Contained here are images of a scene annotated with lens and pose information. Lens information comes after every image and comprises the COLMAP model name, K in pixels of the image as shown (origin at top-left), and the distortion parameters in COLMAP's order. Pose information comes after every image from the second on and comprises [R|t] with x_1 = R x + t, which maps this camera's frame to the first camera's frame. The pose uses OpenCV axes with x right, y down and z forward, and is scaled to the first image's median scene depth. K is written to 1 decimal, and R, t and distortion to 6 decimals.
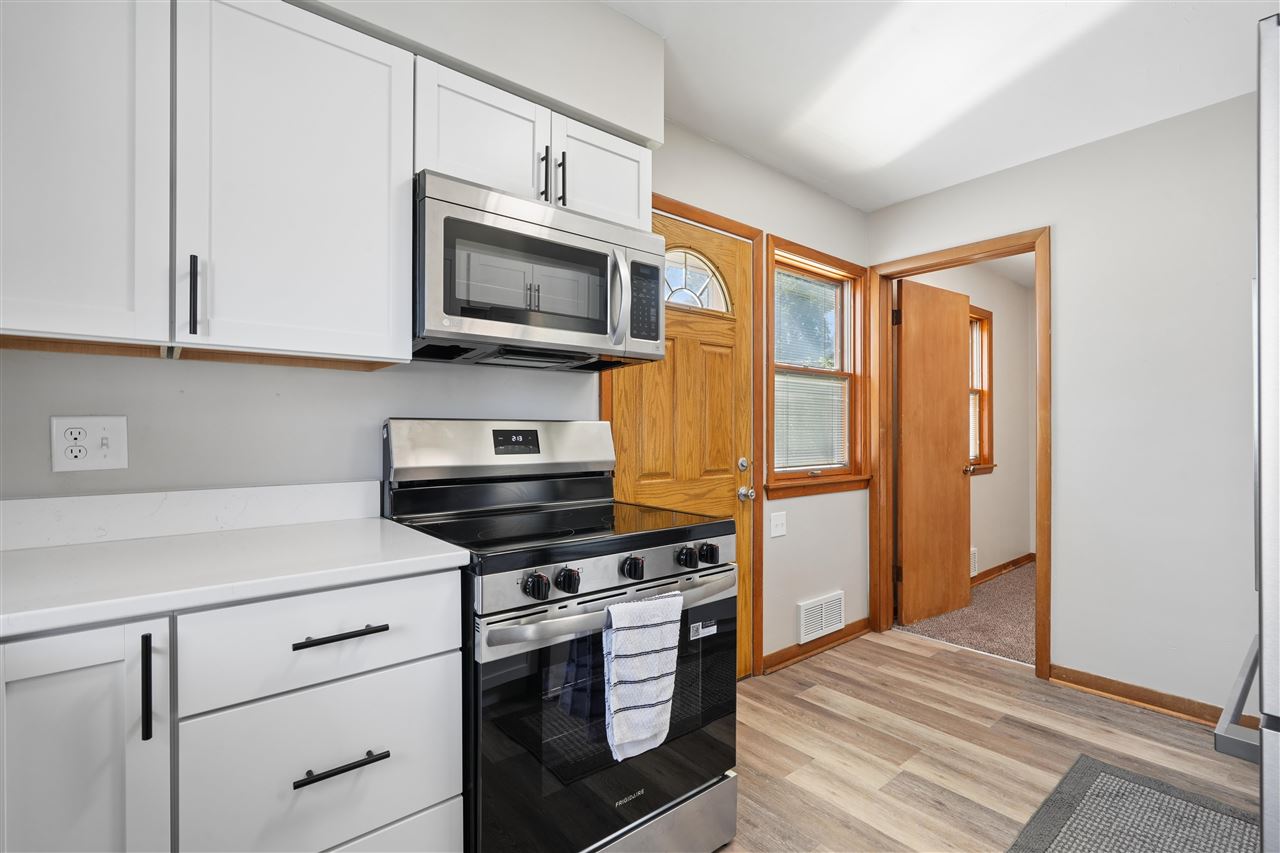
lens RADIAL K [[578.2, 0, 642.2], [0, 578.2, 426.7], [0, 0, 1]] dist [-0.000799, 0.000408]
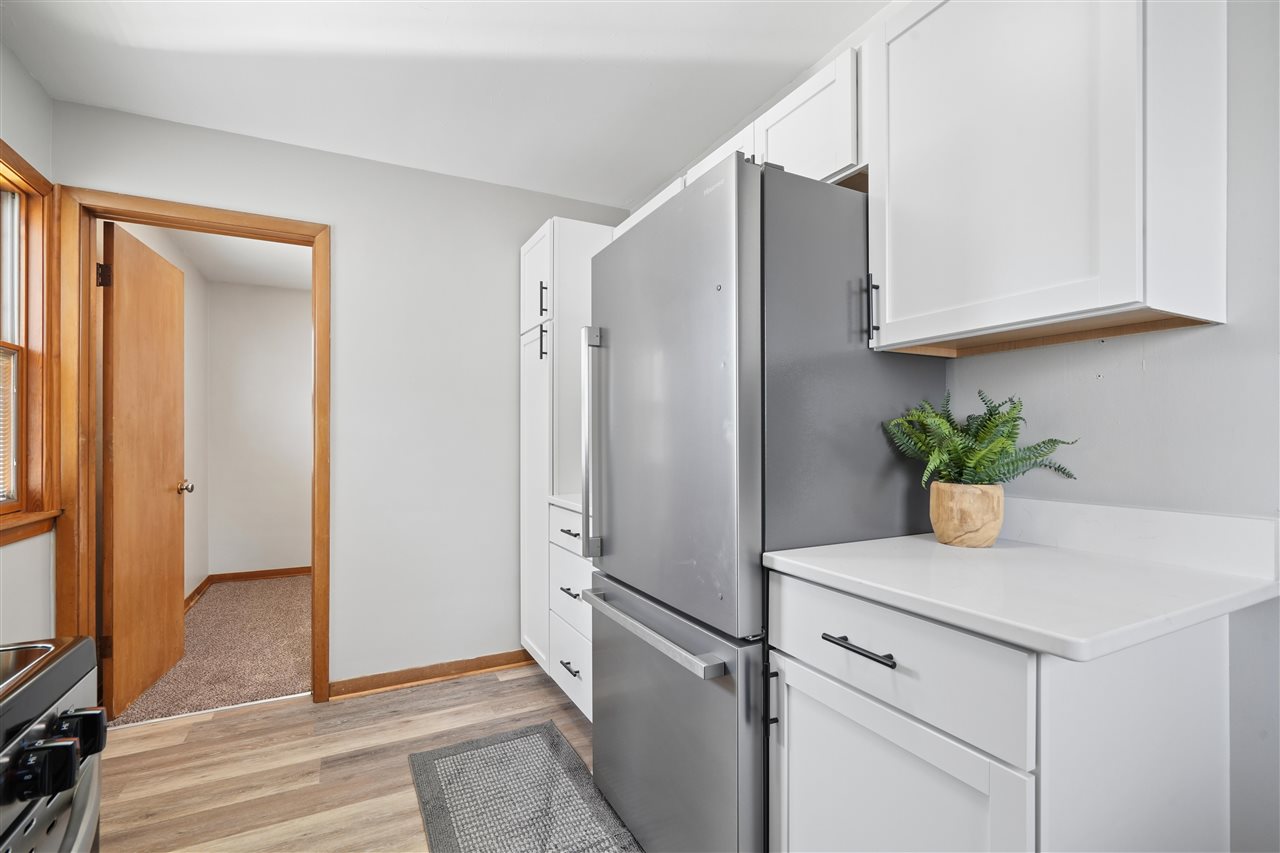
lens RADIAL K [[578.2, 0, 642.8], [0, 578.2, 436.7], [0, 0, 1]] dist [-0.000799, 0.000408]
pose [[0.219409, 0.001278, 0.975632, -0.123108], [-0.004335, 0.999991, -0.000335, 0.000301], [-0.975623, -0.004156, 0.219412, 0.305836]]
